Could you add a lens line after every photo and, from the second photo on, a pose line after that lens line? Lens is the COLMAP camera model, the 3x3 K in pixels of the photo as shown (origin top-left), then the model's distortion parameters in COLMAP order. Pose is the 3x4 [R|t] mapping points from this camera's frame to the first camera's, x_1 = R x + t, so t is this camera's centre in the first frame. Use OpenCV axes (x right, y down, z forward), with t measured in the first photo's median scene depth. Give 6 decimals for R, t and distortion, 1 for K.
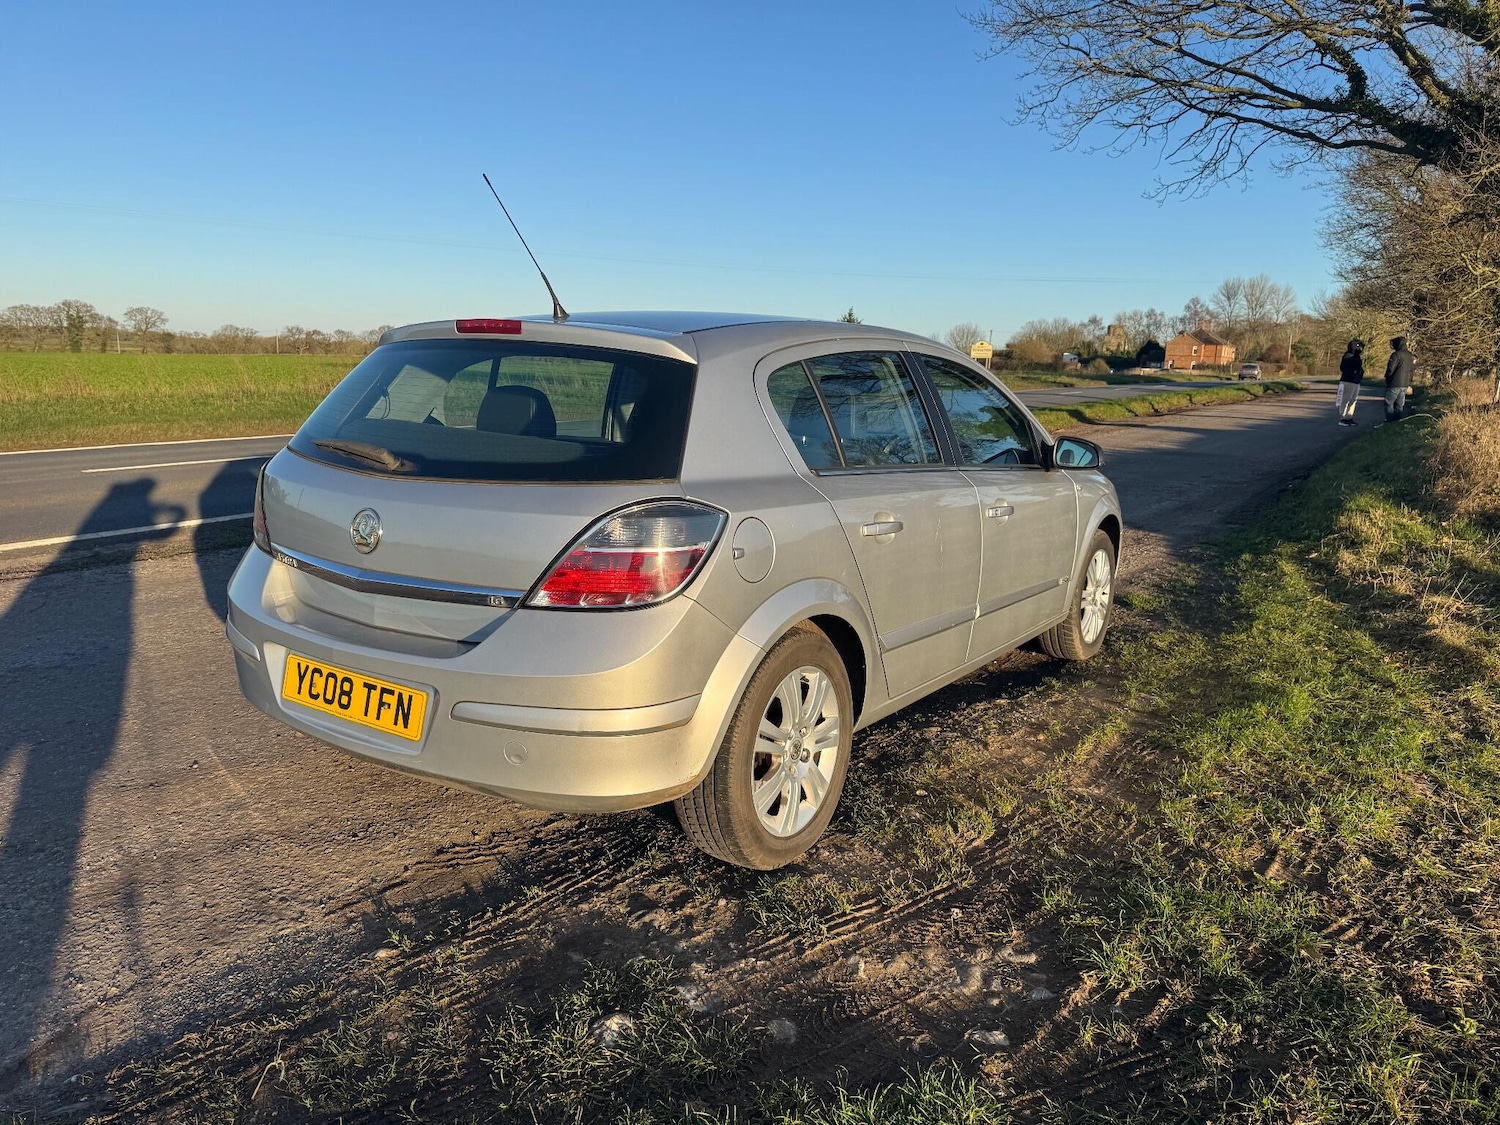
lens RADIAL K [[1035.1, 0, 753.2], [0, 1035.1, 561.4], [0, 0, 1]] dist [0.026469, -0.029721]
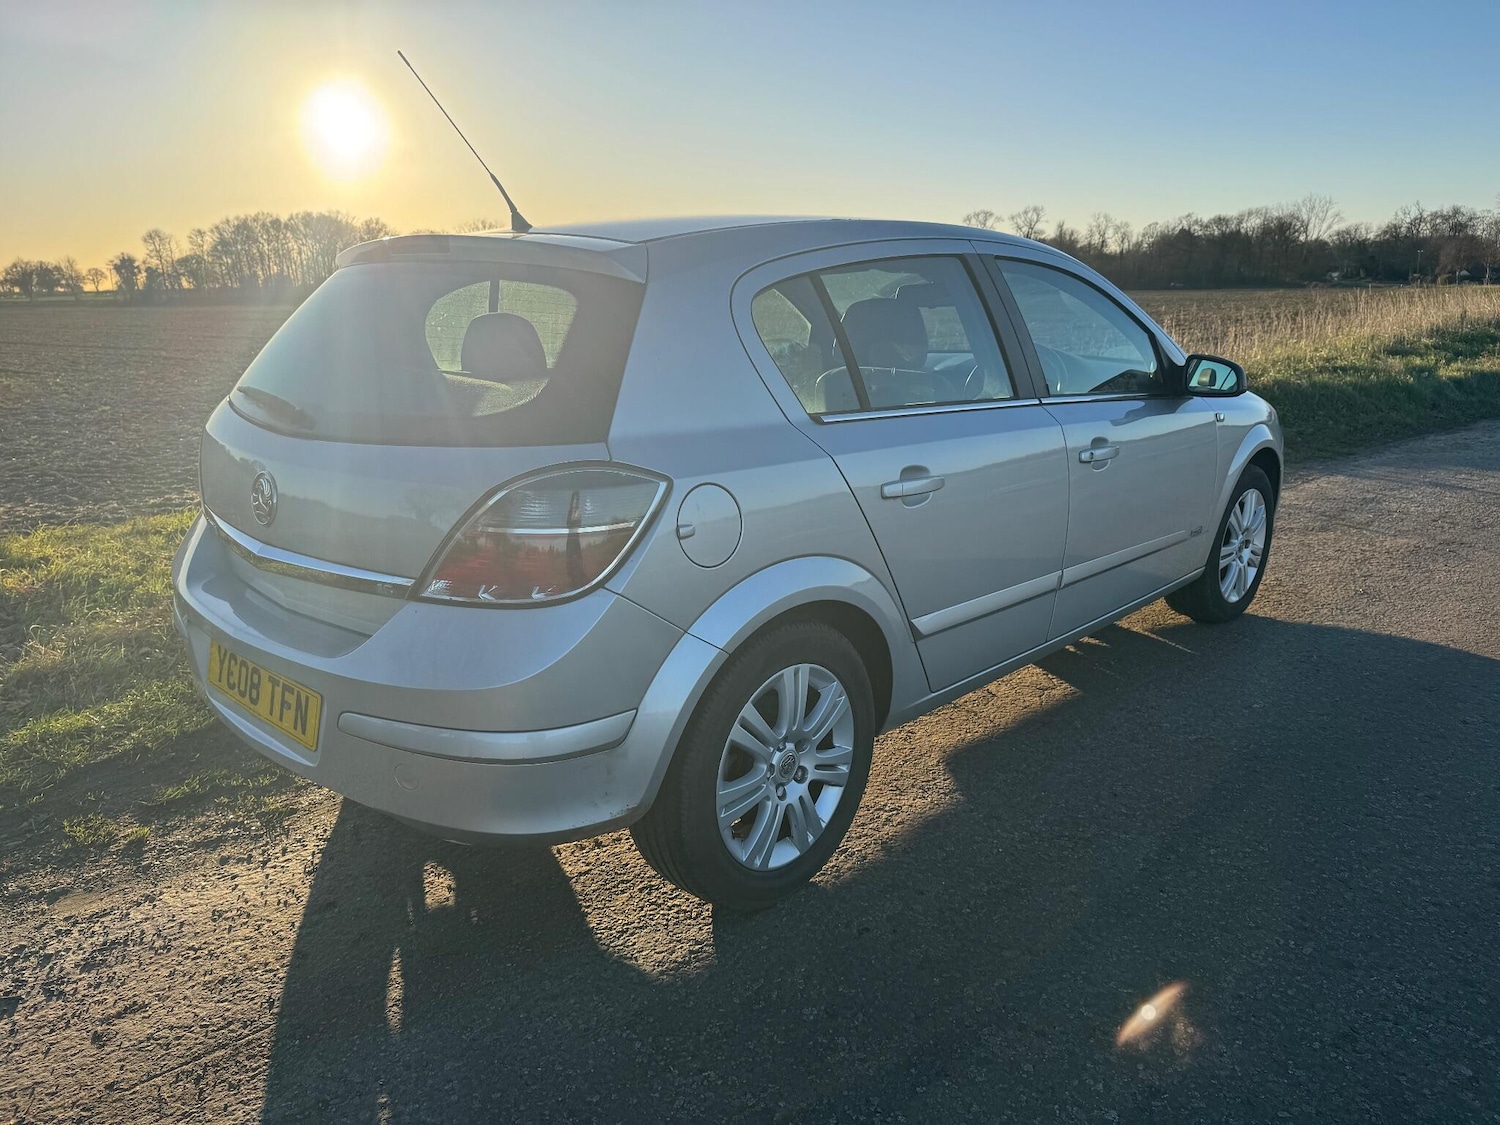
lens RADIAL K [[1042.4, 0, 752.4], [0, 1042.4, 556.9], [0, 0, 1]] dist [0.007464, -0.009022]
pose [[0.985790, 0.011605, -0.167584, 0.154368], [0.001698, 0.996871, 0.079023, -0.046573], [0.167977, -0.078185, 0.982686, 0.221237]]
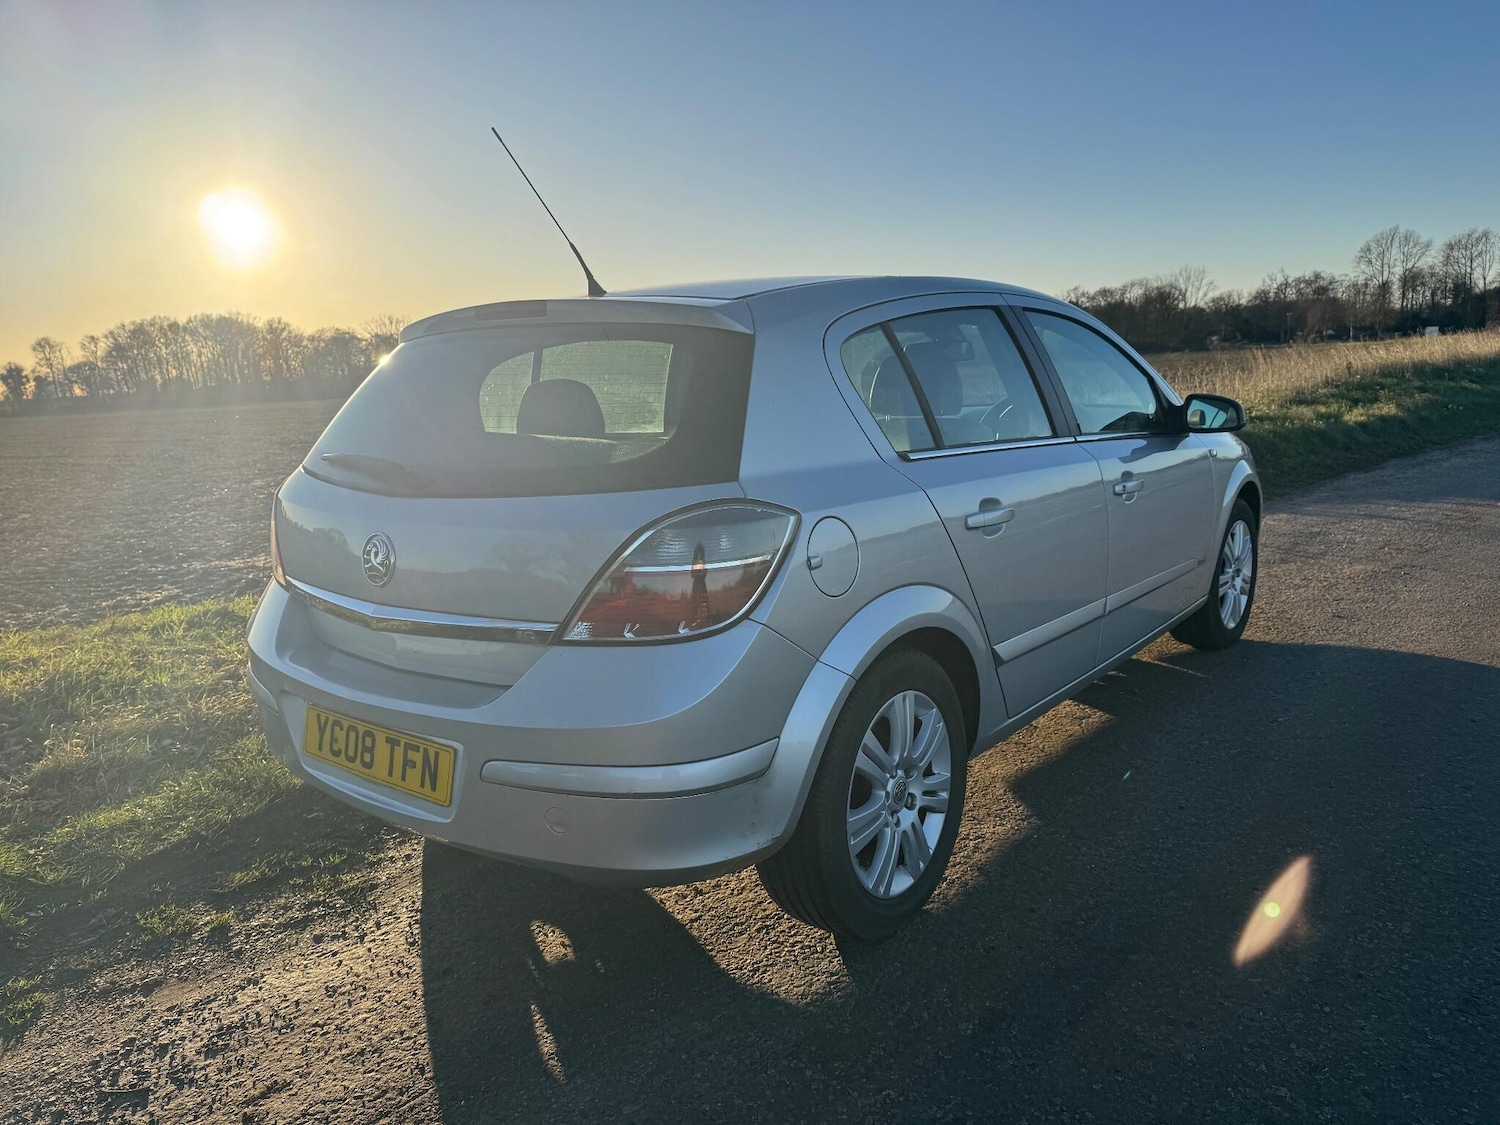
lens RADIAL K [[1042.4, 0, 752.4], [0, 1042.4, 556.9], [0, 0, 1]] dist [0.007464, -0.009022]
pose [[0.994672, -0.054641, -0.087420, 0.006413], [0.055274, 0.998460, 0.004835, -0.017882], [0.087021, -0.009641, 0.996160, 0.168306]]
